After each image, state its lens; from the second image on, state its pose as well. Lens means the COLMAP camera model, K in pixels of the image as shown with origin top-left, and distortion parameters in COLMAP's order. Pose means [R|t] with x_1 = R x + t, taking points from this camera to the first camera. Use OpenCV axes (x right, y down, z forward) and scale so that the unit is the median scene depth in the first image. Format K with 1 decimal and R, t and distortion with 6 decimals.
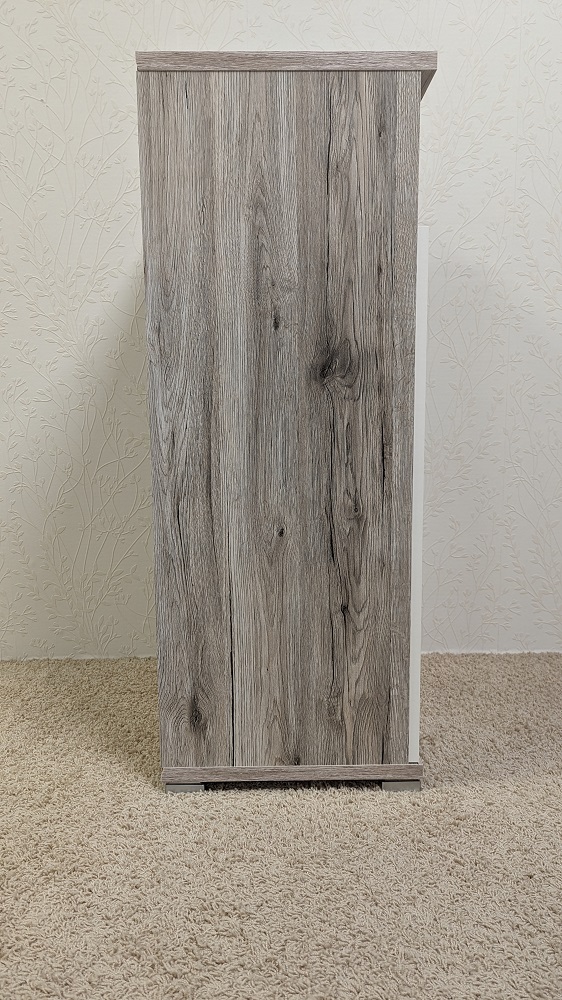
lens RADIAL K [[690.2, 0, 280.8], [0, 690.2, 490.7], [0, 0, 1]] dist [0.021666, -0.008287]
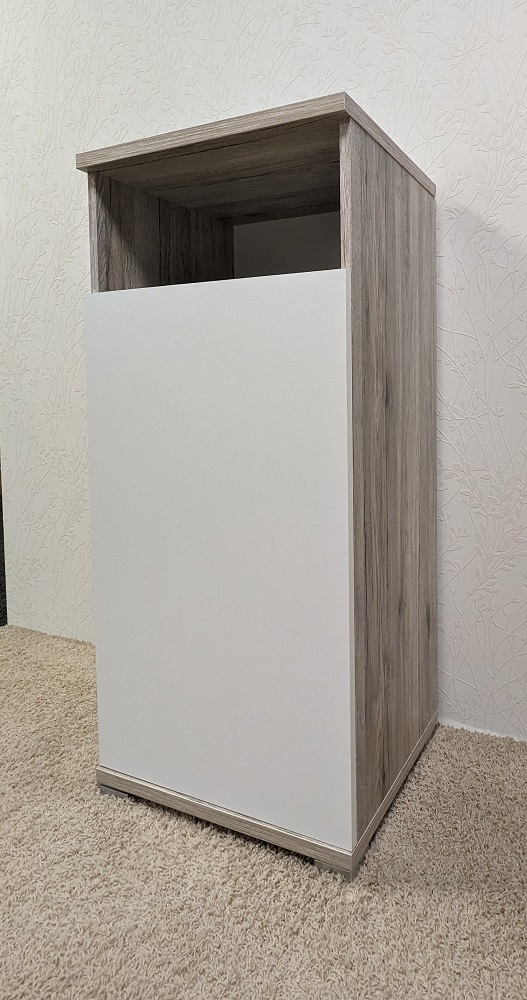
lens RADIAL K [[602.1, 0, 359.0], [0, 602.1, 408.6], [0, 0, 1]] dist [0.000521, -0.000446]
pose [[0.911268, 0.018939, -0.411378, 0.373029], [-0.053613, 0.995896, -0.072913, -0.098437], [0.408309, 0.088498, 0.908544, 0.266426]]
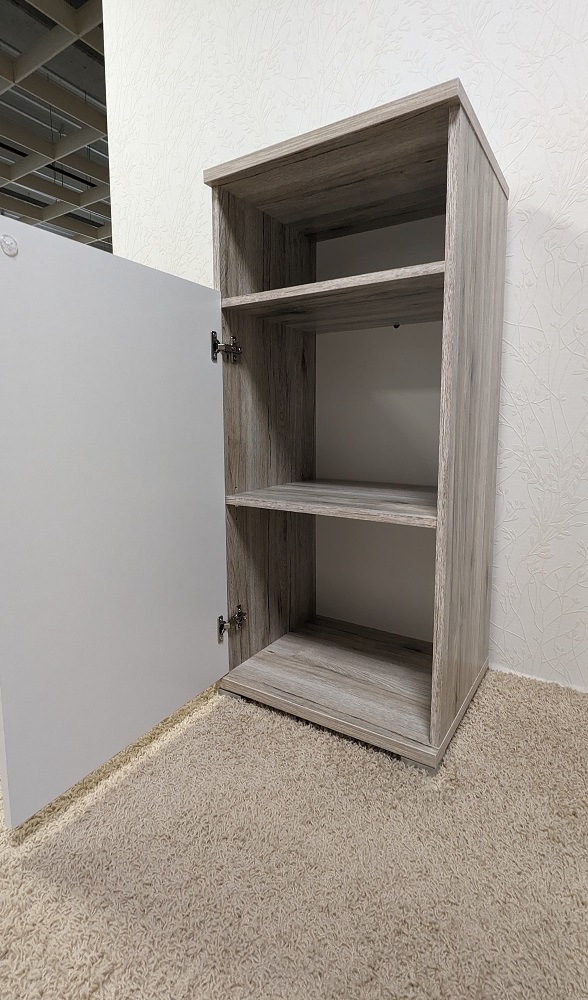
lens RADIAL K [[496.0, 0, 294.3], [0, 496.0, 469.5], [0, 0, 1]] dist [-0.004812, 0.002460]
pose [[0.839405, 0.067364, -0.539316, 0.289457], [-0.077723, 0.996969, 0.003557, -0.032478], [0.537921, 0.038932, 0.842096, 0.250496]]
